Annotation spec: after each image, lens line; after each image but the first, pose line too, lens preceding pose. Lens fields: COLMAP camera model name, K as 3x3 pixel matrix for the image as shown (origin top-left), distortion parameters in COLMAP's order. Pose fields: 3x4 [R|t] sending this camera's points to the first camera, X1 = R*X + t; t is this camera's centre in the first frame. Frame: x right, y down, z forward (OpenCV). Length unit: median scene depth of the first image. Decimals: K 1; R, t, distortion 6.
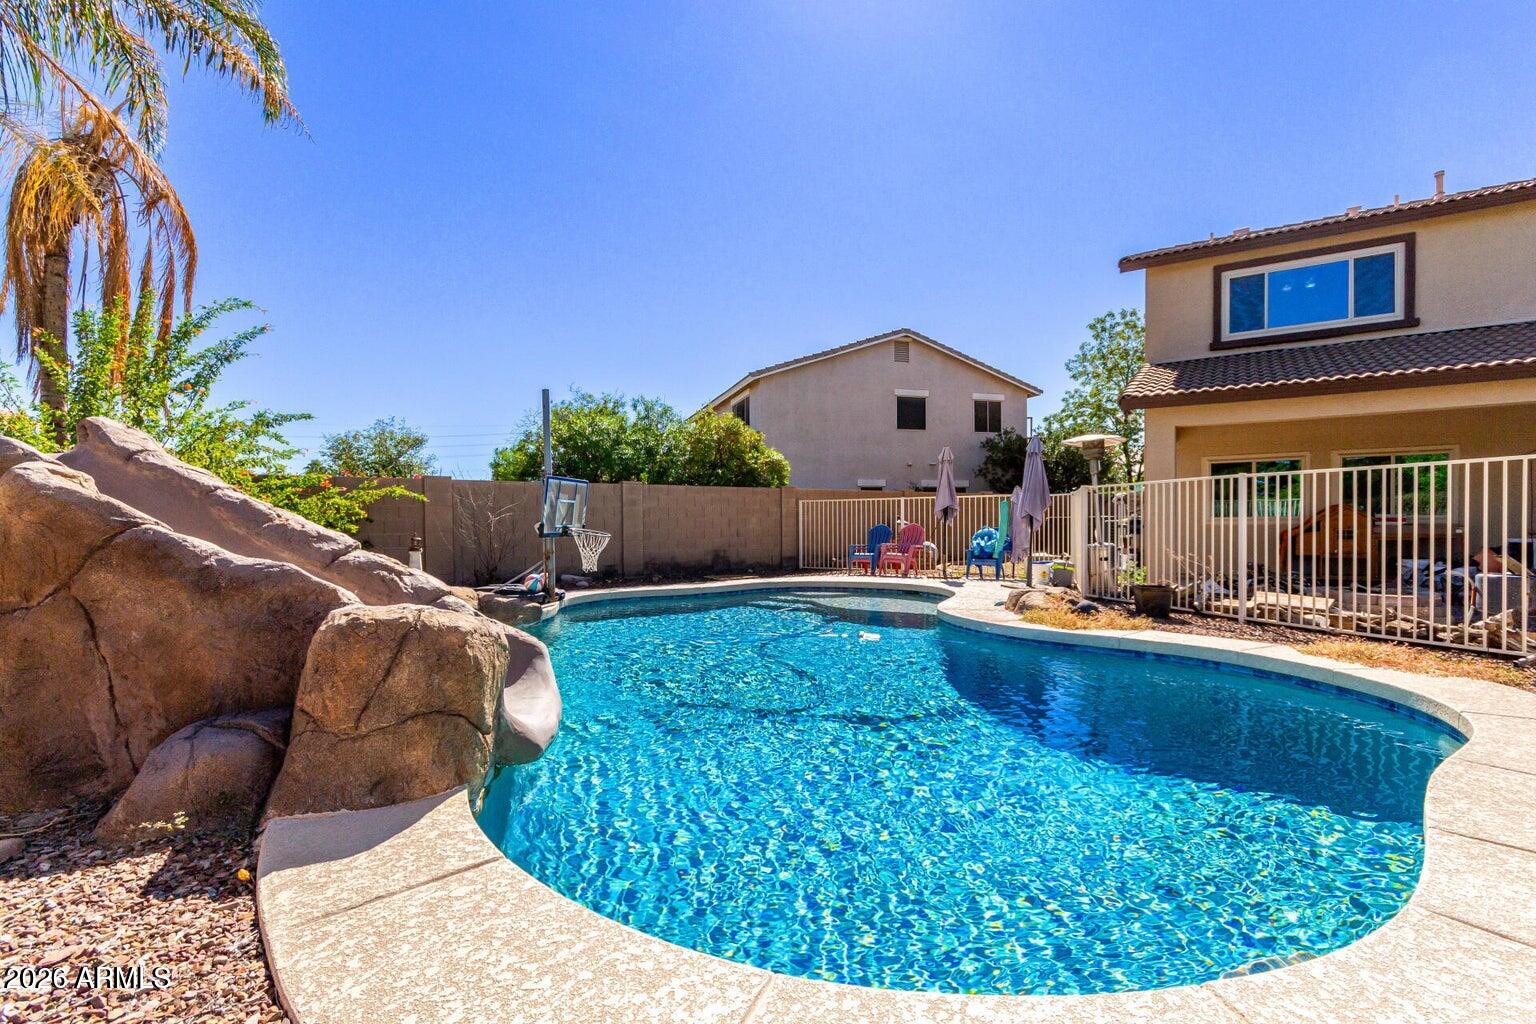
lens RADIAL K [[722.9, 0, 776.2], [0, 722.9, 521.7], [0, 0, 1]] dist [0.005095, 0.000675]
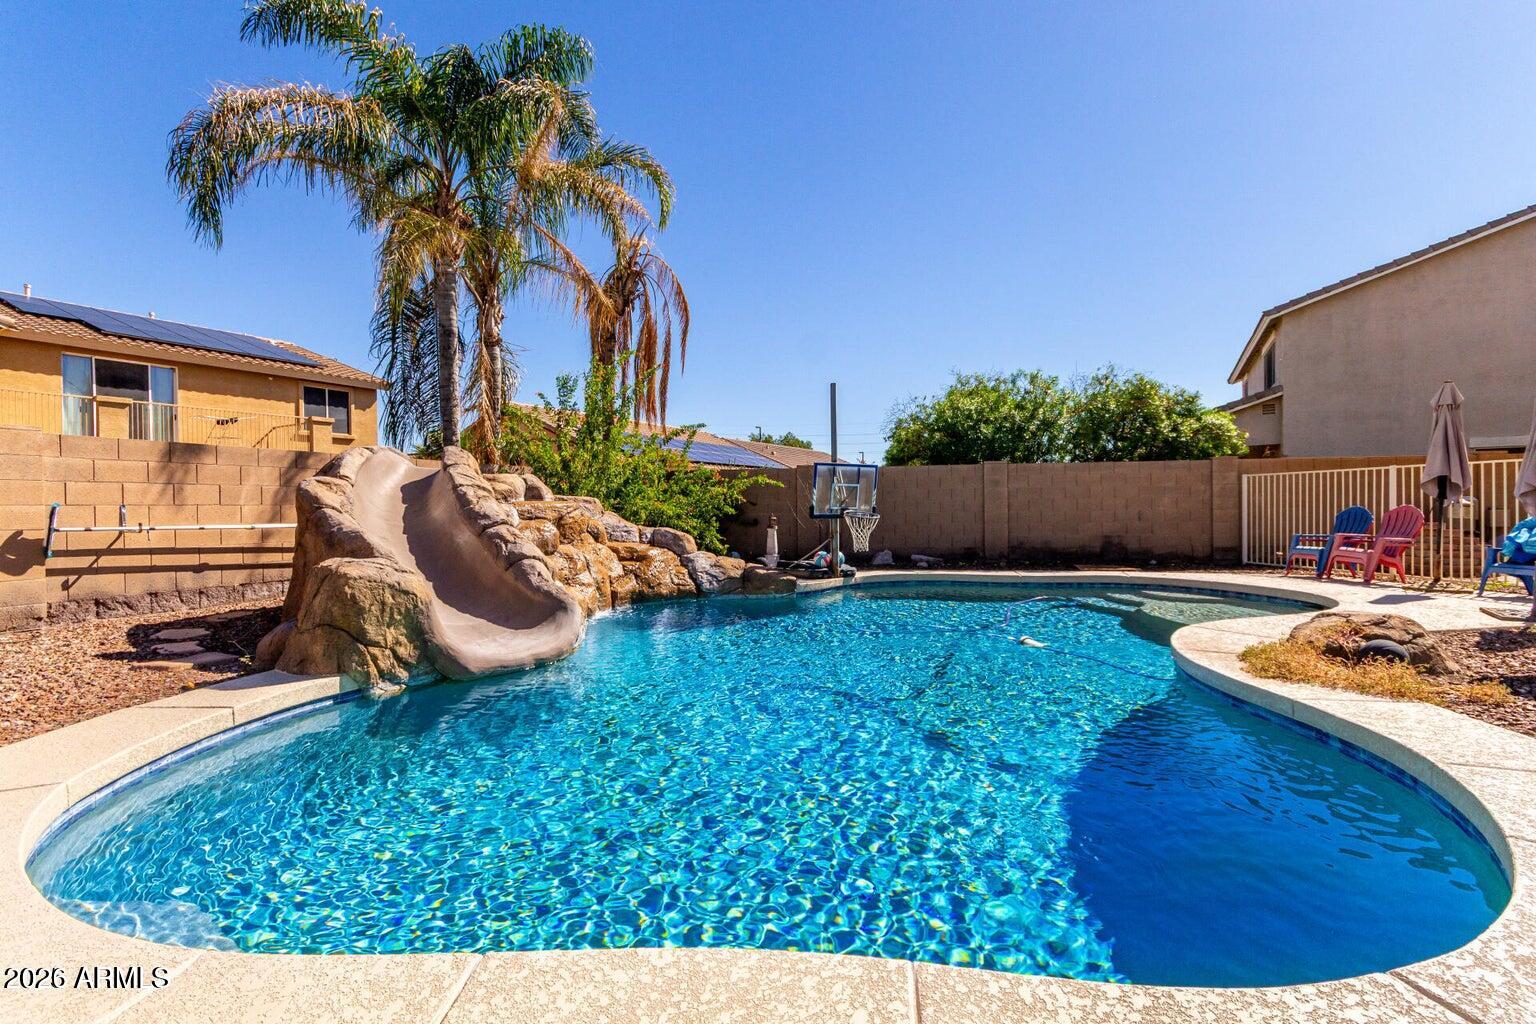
lens RADIAL K [[722.9, 0, 775.2], [0, 722.9, 505.5], [0, 0, 1]] dist [0.005095, 0.000675]
pose [[0.688285, -0.002390, -0.725437, 0.287000], [0.004661, 0.999989, 0.001128, 0.000327], [0.725426, -0.004158, 0.688288, 0.128397]]
